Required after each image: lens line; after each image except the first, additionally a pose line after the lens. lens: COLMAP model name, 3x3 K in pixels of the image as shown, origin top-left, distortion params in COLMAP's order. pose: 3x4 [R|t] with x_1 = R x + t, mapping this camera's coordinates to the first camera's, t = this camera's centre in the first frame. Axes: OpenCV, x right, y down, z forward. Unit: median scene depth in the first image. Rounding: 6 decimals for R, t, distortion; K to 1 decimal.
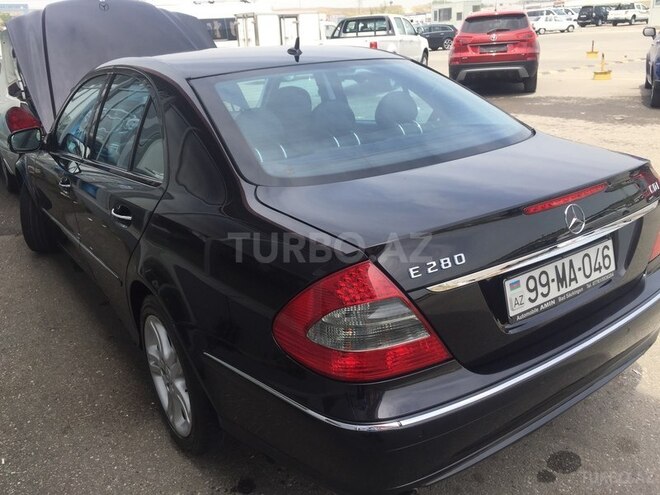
lens RADIAL K [[565.4, 0, 330.0], [0, 565.4, 247.5], [0, 0, 1]] dist [0.094983, -0.137312]
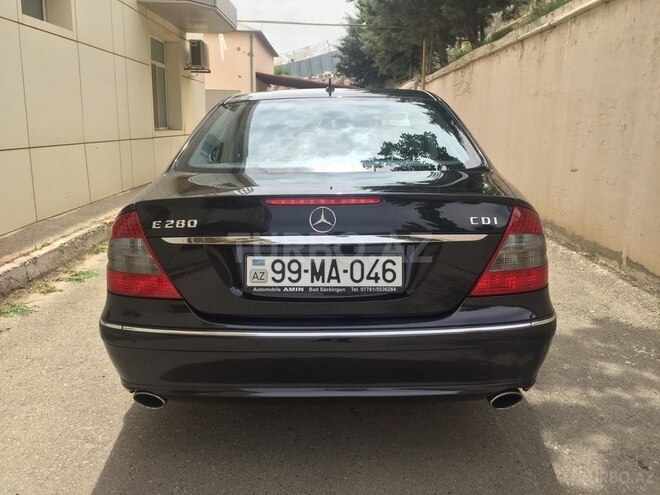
lens RADIAL K [[565.4, 0, 330.0], [0, 565.4, 247.5], [0, 0, 1]] dist [0.094983, -0.137312]
pose [[0.800482, 0.169346, -0.574935, 1.070594], [-0.231627, 0.972133, -0.036154, 0.041205], [0.552791, 0.162111, 0.817400, 0.088214]]
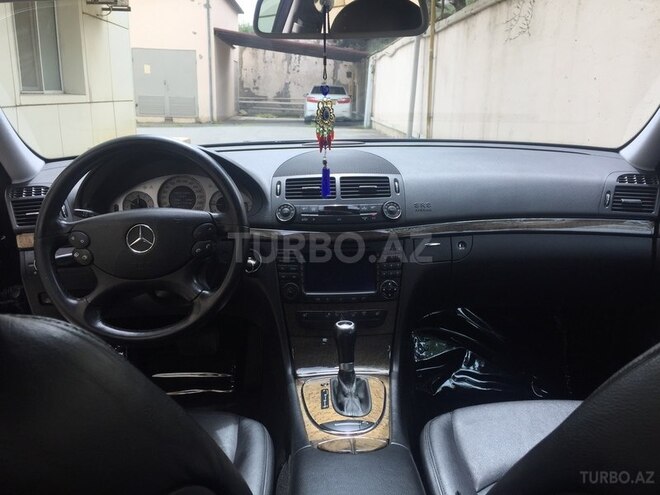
lens RADIAL K [[565.4, 0, 330.0], [0, 565.4, 247.5], [0, 0, 1]] dist [0.094983, -0.137312]
pose [[0.825900, 0.188688, -0.531306, -0.244530], [-0.223077, 0.974801, -0.000575, -0.415805], [0.517809, 0.118997, 0.847180, 1.769567]]
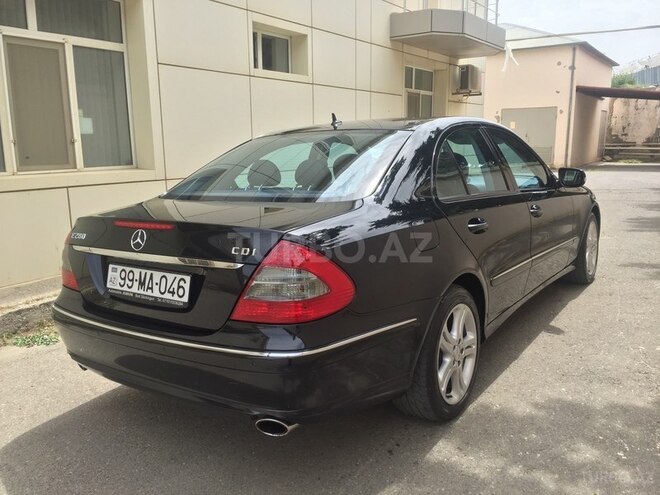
lens RADIAL K [[565.4, 0, 330.0], [0, 565.4, 247.5], [0, 0, 1]] dist [0.094983, -0.137312]
pose [[0.326326, 0.198334, -0.924216, 1.842312], [-0.302576, 0.948212, 0.096648, -0.303398], [0.895521, 0.248107, 0.369438, 0.882858]]
